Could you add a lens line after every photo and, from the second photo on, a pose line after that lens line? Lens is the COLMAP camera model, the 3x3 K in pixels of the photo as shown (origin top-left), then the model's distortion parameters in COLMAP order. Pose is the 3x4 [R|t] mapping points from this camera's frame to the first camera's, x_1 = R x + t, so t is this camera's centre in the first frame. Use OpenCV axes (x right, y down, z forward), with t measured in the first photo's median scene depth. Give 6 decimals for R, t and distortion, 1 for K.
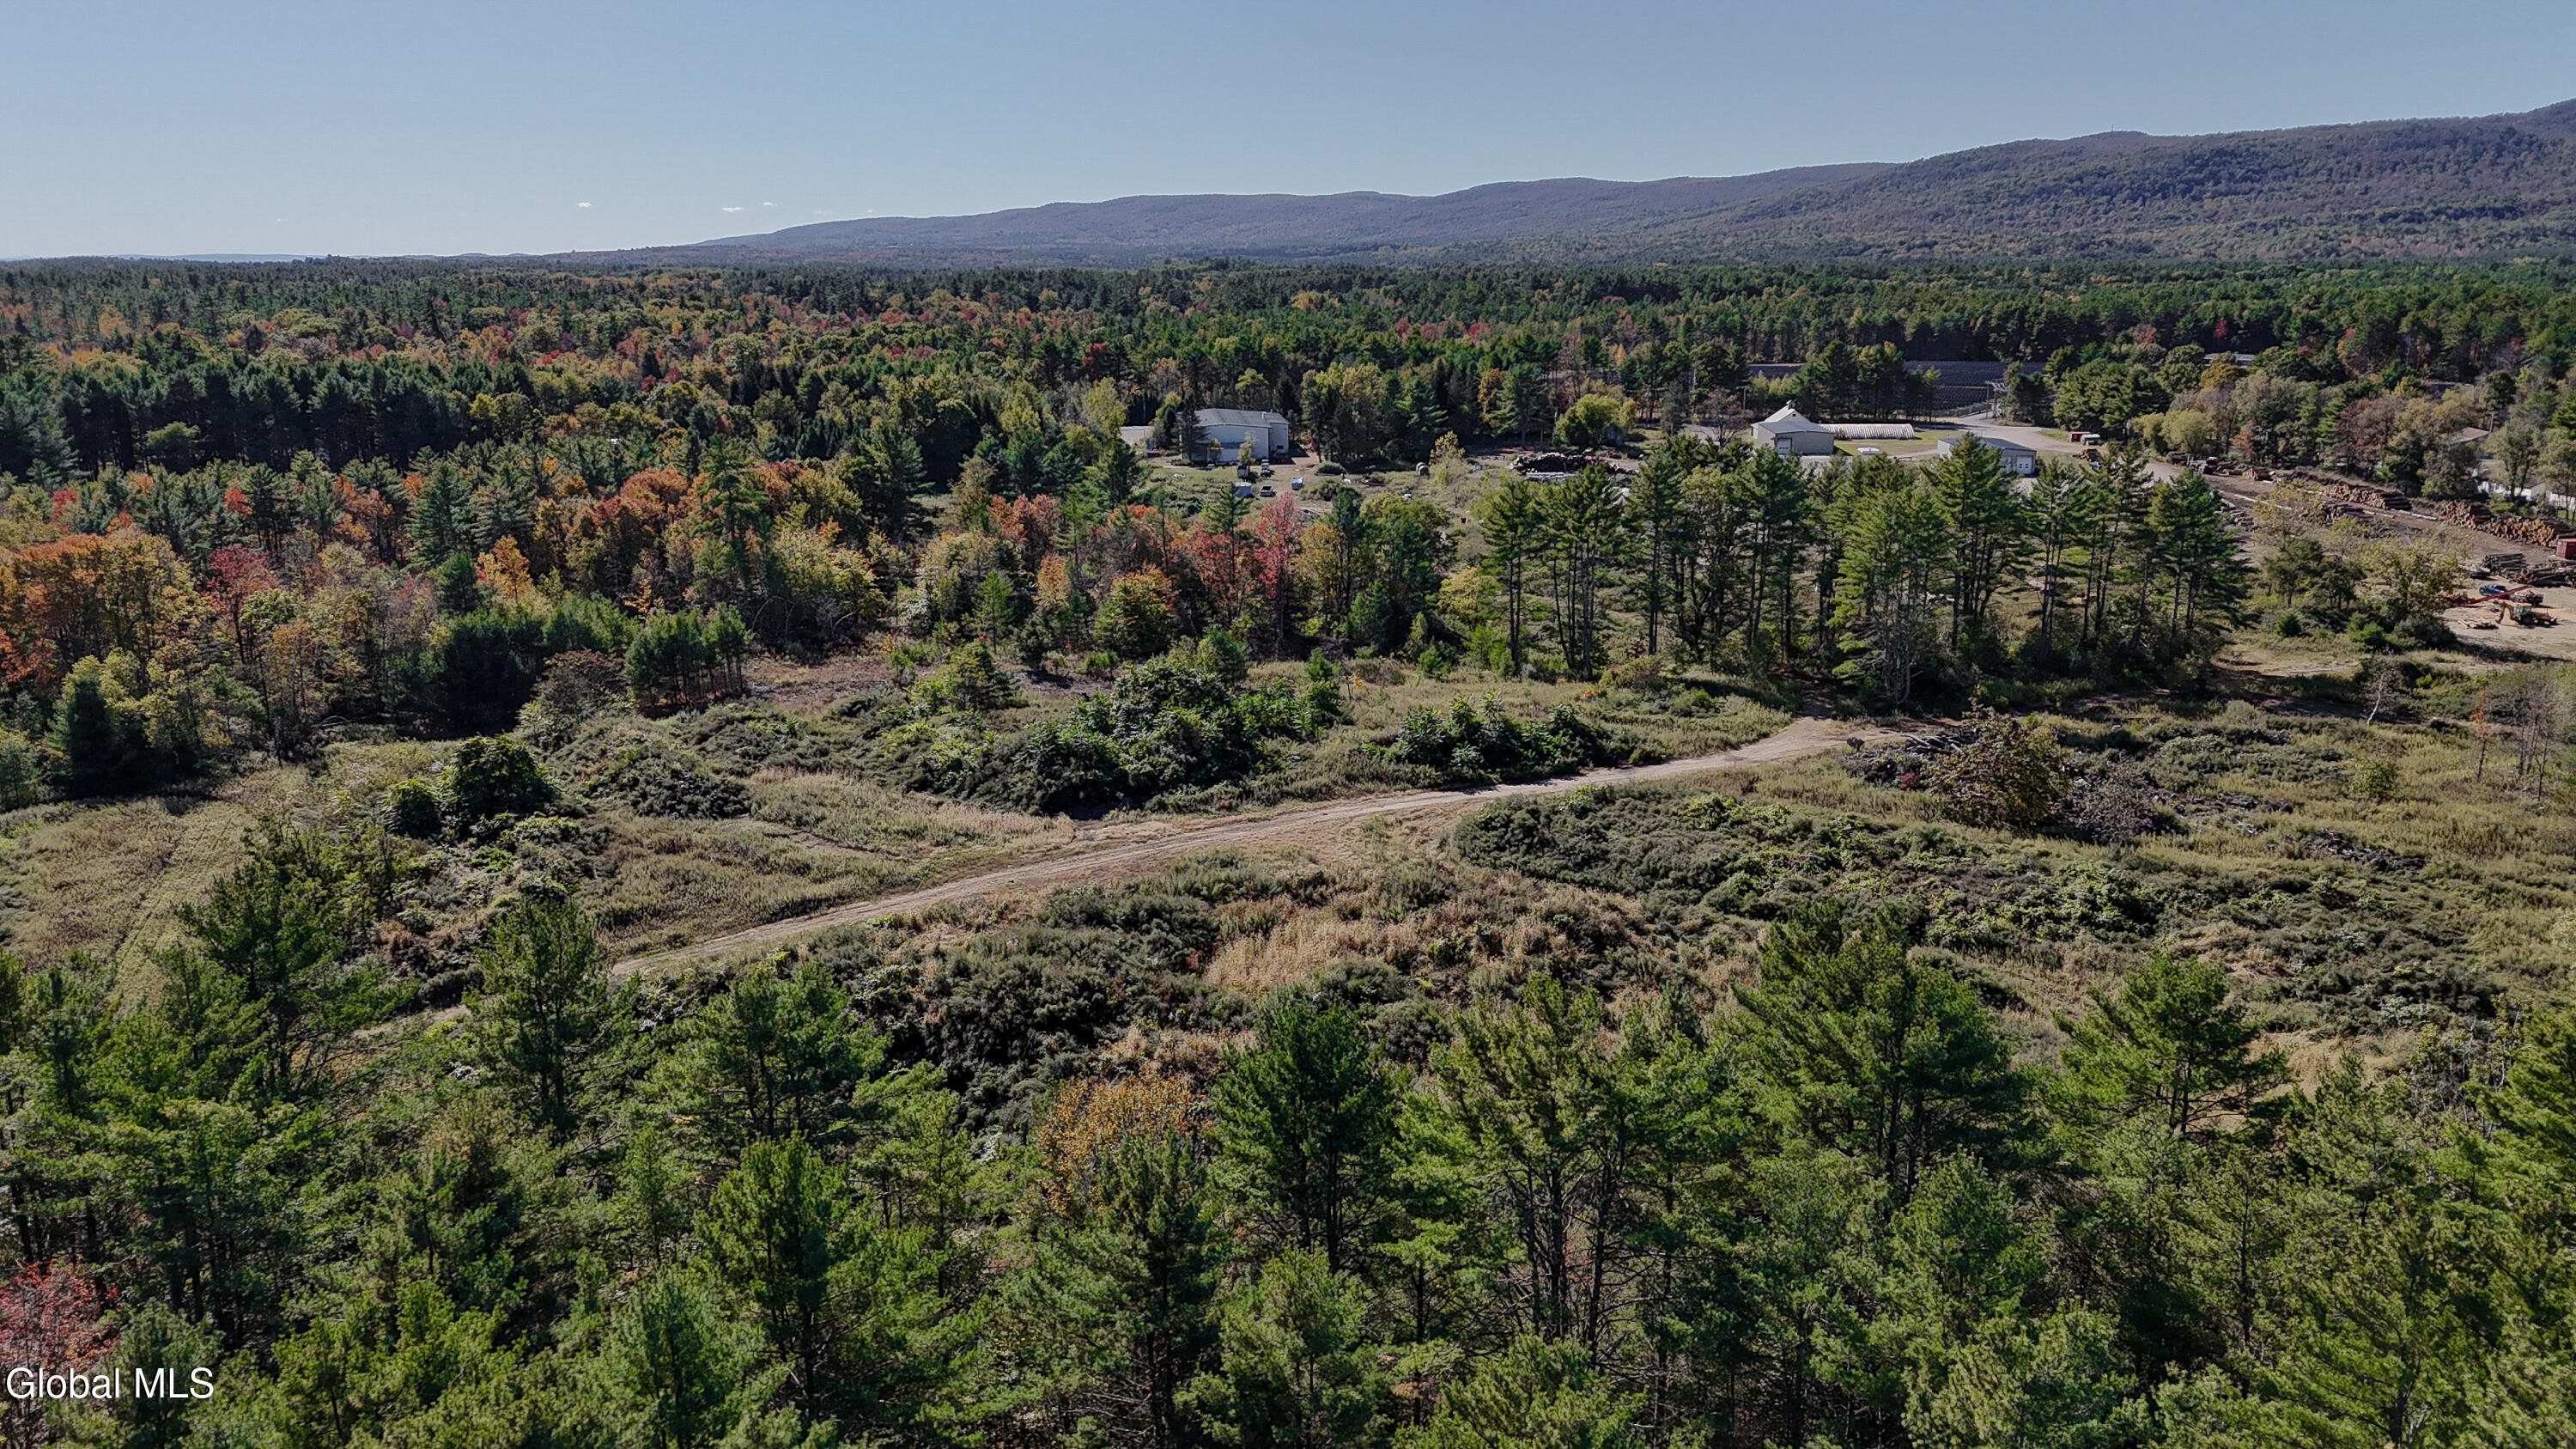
lens RADIAL K [[1886.2, 0, 1301.3], [0, 1886.2, 730.5], [0, 0, 1]] dist [0.076049, -0.065937]
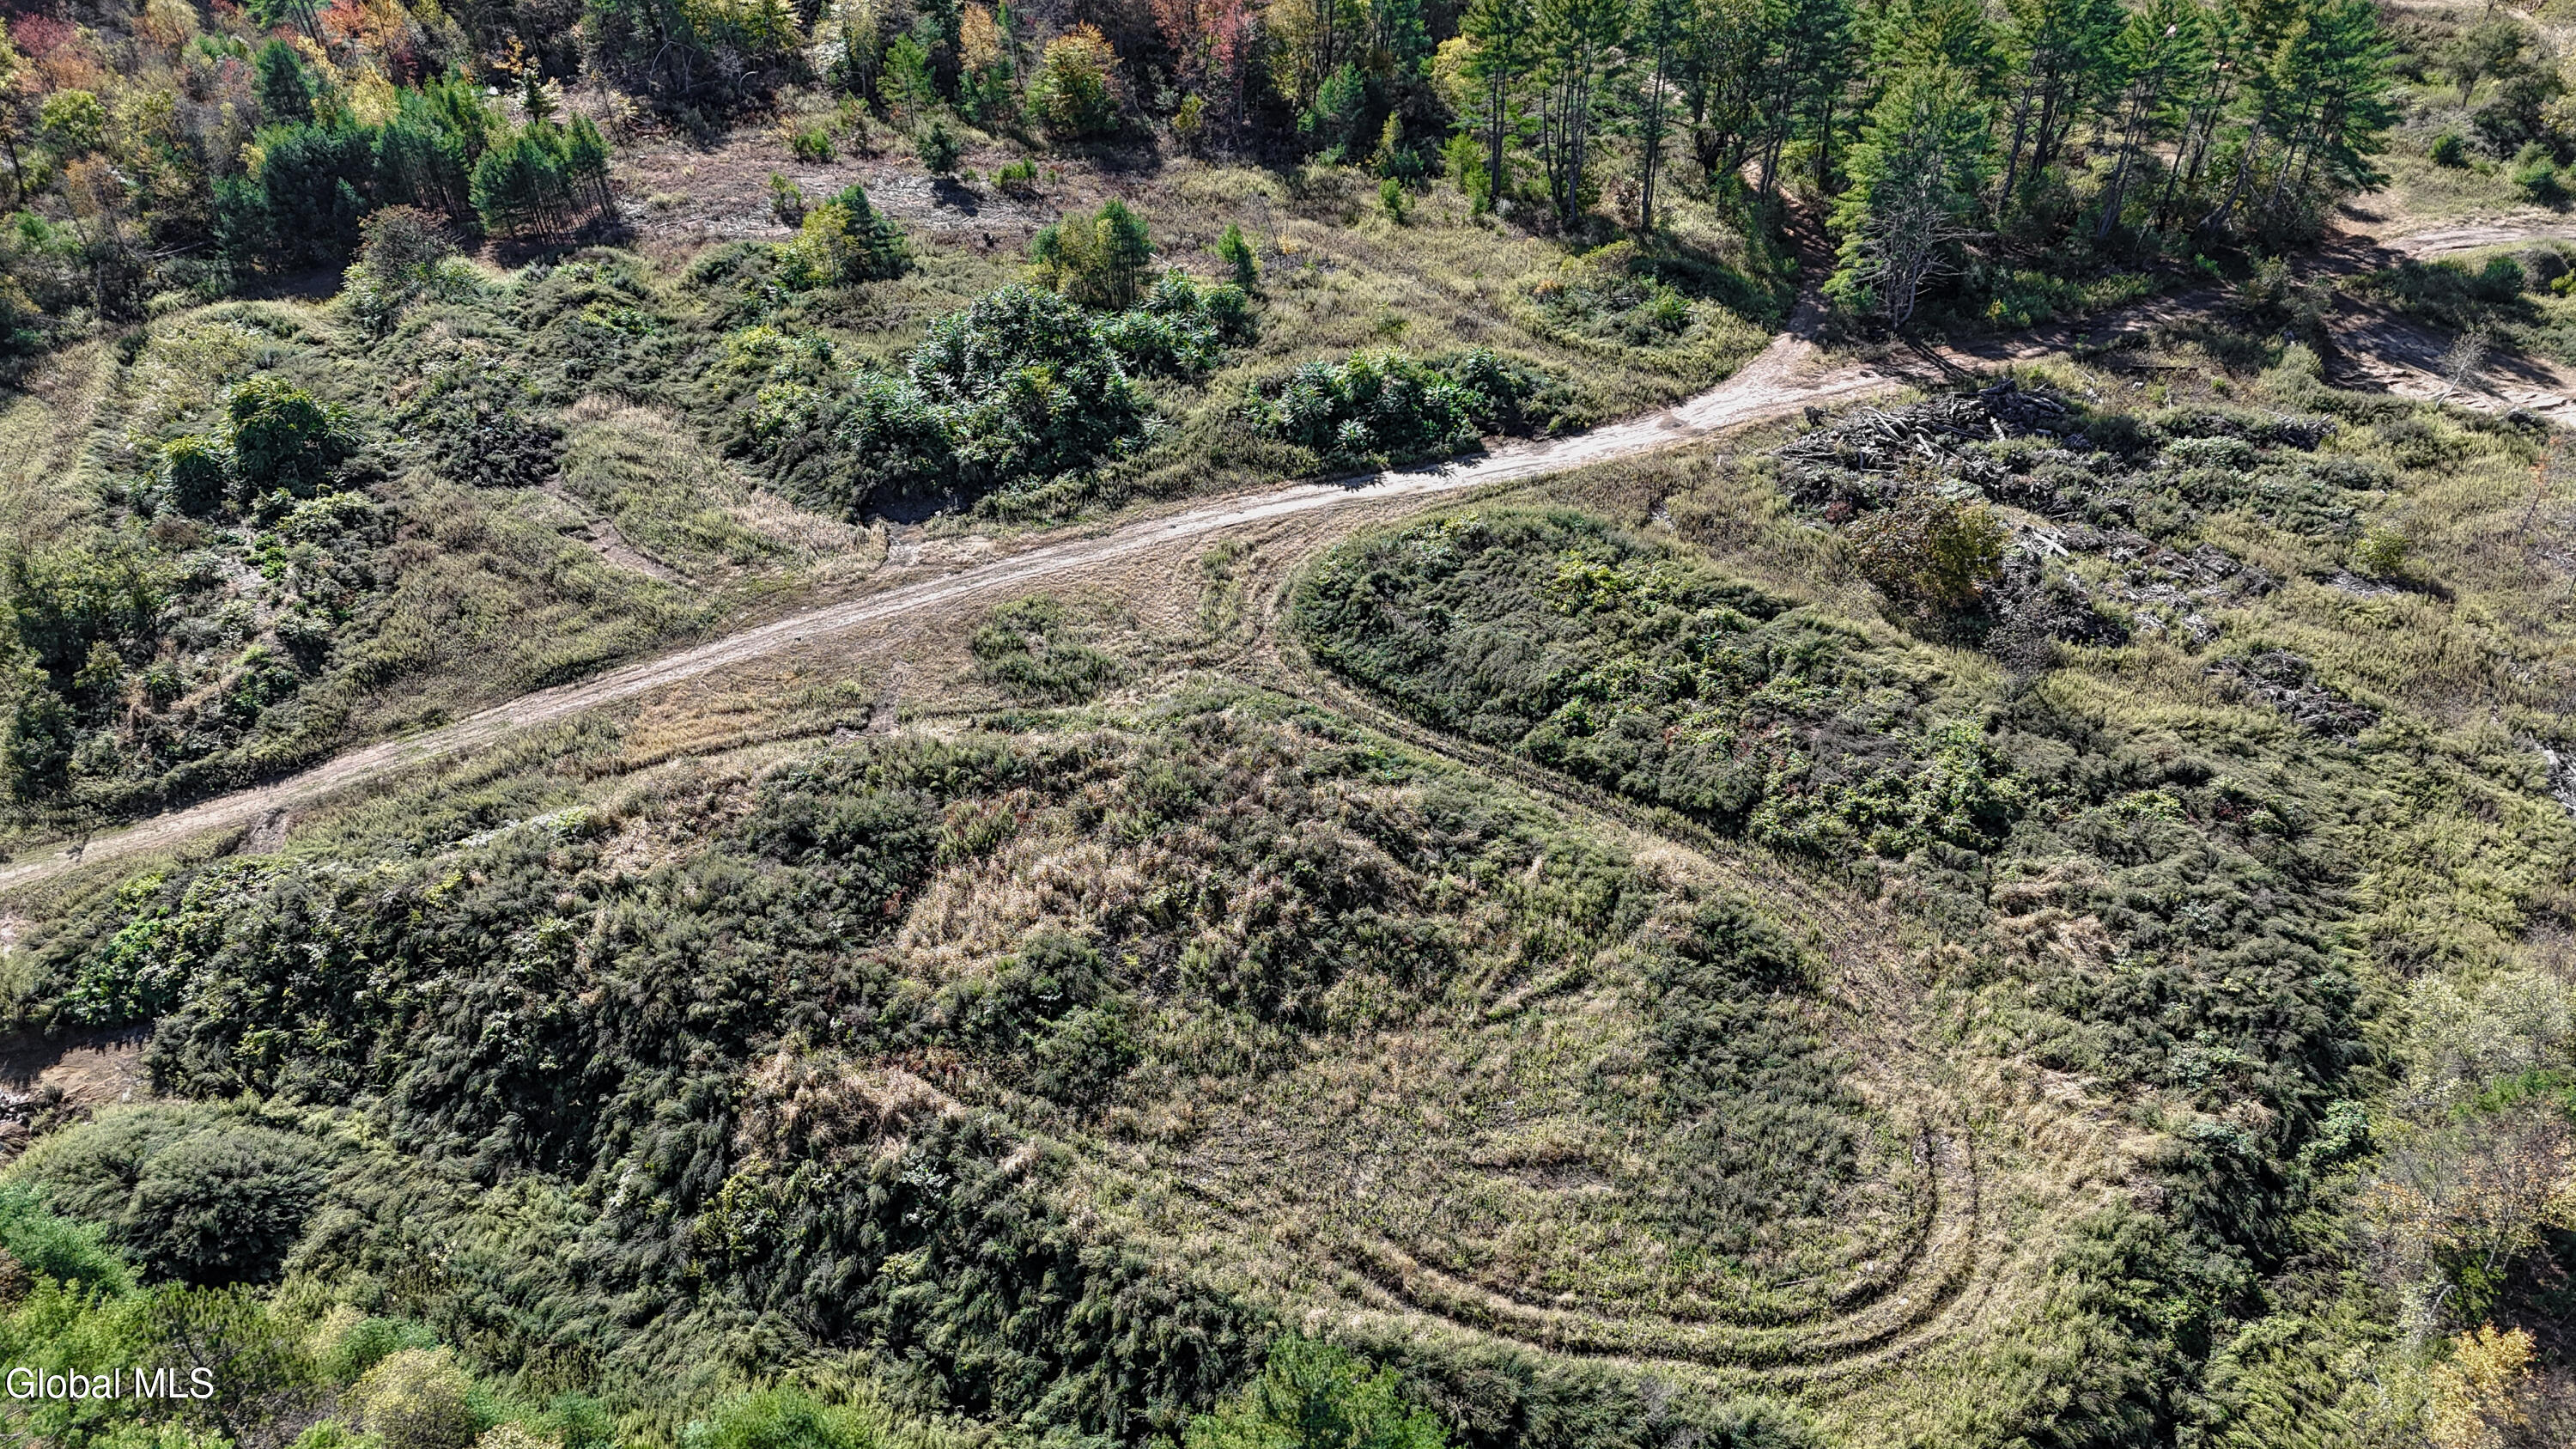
lens RADIAL K [[1886.2, 0, 1301.3], [0, 1886.2, 730.5], [0, 0, 1]] dist [0.076049, -0.065937]
pose [[0.995950, 0.056455, -0.069970, 0.119528], [-0.022006, 0.907669, 0.419110, -0.206337], [0.087170, -0.415873, 0.905235, 0.125284]]
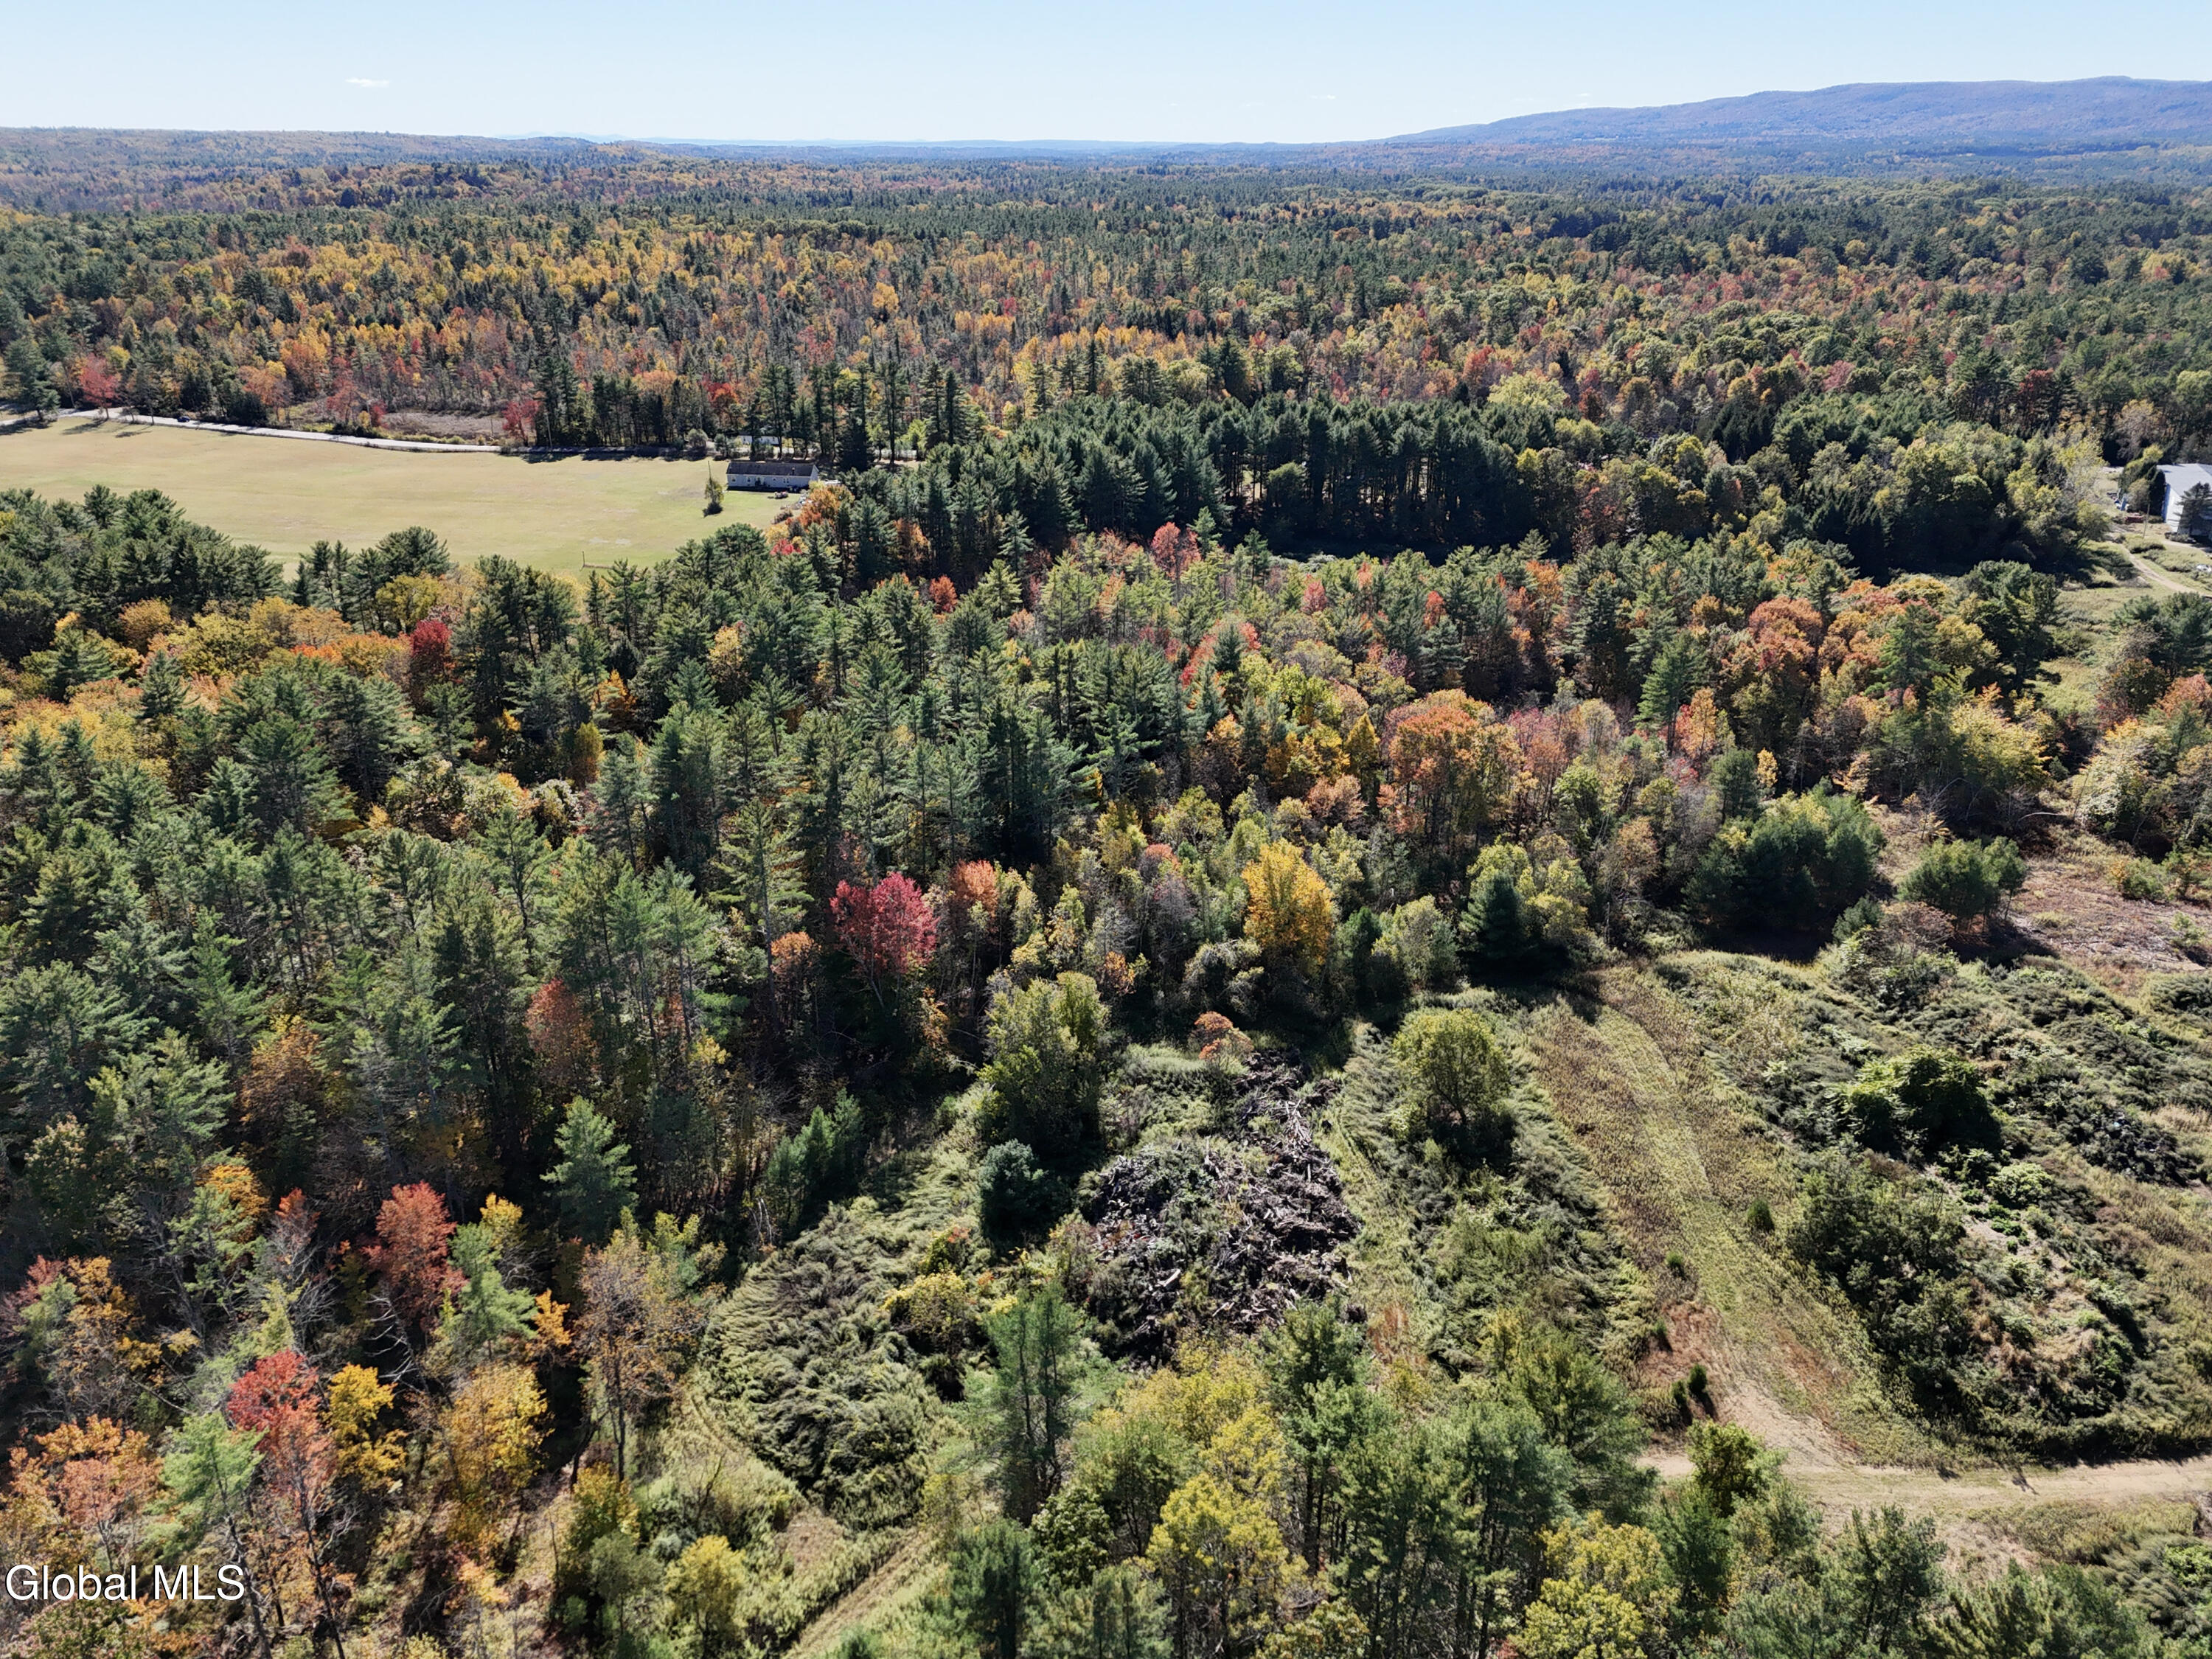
lens RADIAL K [[1633.6, 0, 1115.0], [0, 1633.6, 817.3], [0, 0, 1]] dist [0.077152, -0.064225]
pose [[0.894880, 0.181353, -0.407799, -0.412952], [-0.121560, 0.978217, 0.168272, -0.190017], [0.429433, -0.101011, 0.897432, -0.003955]]
